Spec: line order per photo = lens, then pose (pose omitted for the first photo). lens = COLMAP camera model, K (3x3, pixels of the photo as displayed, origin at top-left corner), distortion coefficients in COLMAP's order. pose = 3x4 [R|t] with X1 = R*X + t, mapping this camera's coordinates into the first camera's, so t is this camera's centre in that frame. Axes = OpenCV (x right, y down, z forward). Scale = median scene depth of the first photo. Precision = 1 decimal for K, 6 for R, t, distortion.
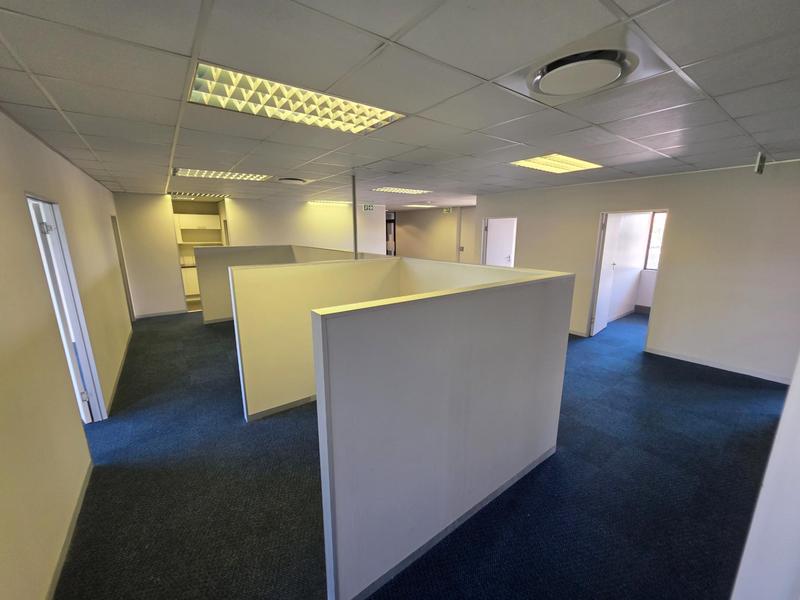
lens RADIAL K [[321.6, 0, 401.1], [0, 321.6, 301.1], [0, 0, 1]] dist [-0.002112, -0.000866]
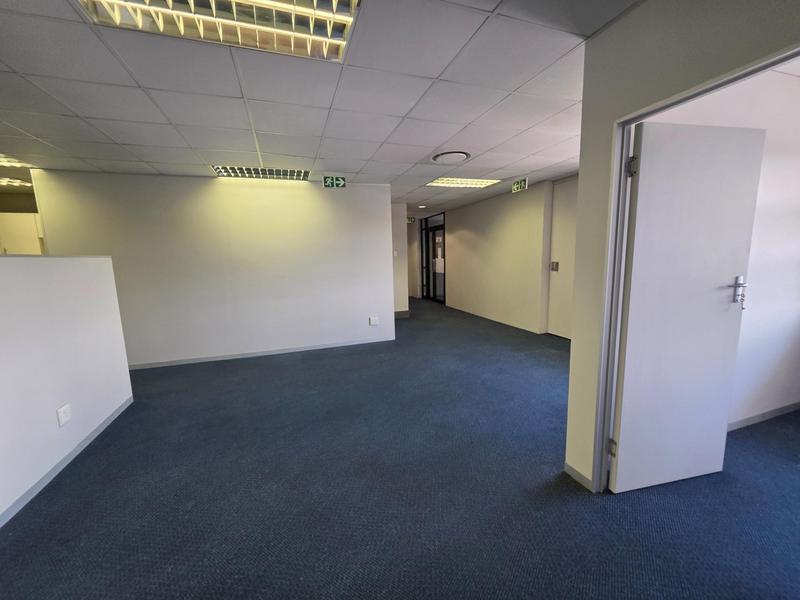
lens RADIAL K [[321.6, 0, 401.3], [0, 321.6, 295.7], [0, 0, 1]] dist [-0.002112, -0.000866]
pose [[0.953361, 0.012548, -0.301573, 0.163745], [-0.040690, 0.995358, -0.087218, -0.096542], [0.299078, 0.095421, 0.949446, 0.683927]]
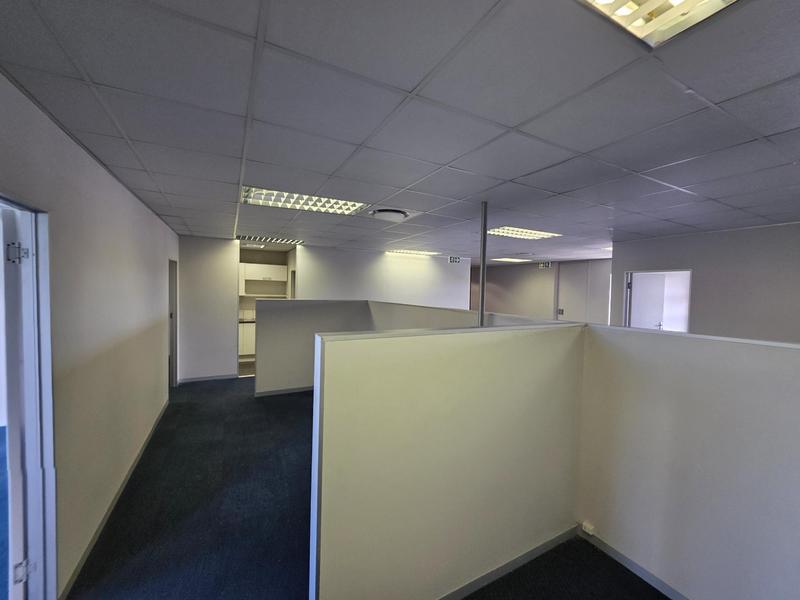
lens RADIAL K [[321.6, 0, 403.5], [0, 321.6, 300.3], [0, 0, 1]] dist [-0.002112, -0.000866]
pose [[0.990356, 0.027551, -0.135778, -0.135867], [-0.052314, 0.981841, -0.182347, -0.029882], [0.128289, 0.187692, 0.973814, 0.211242]]
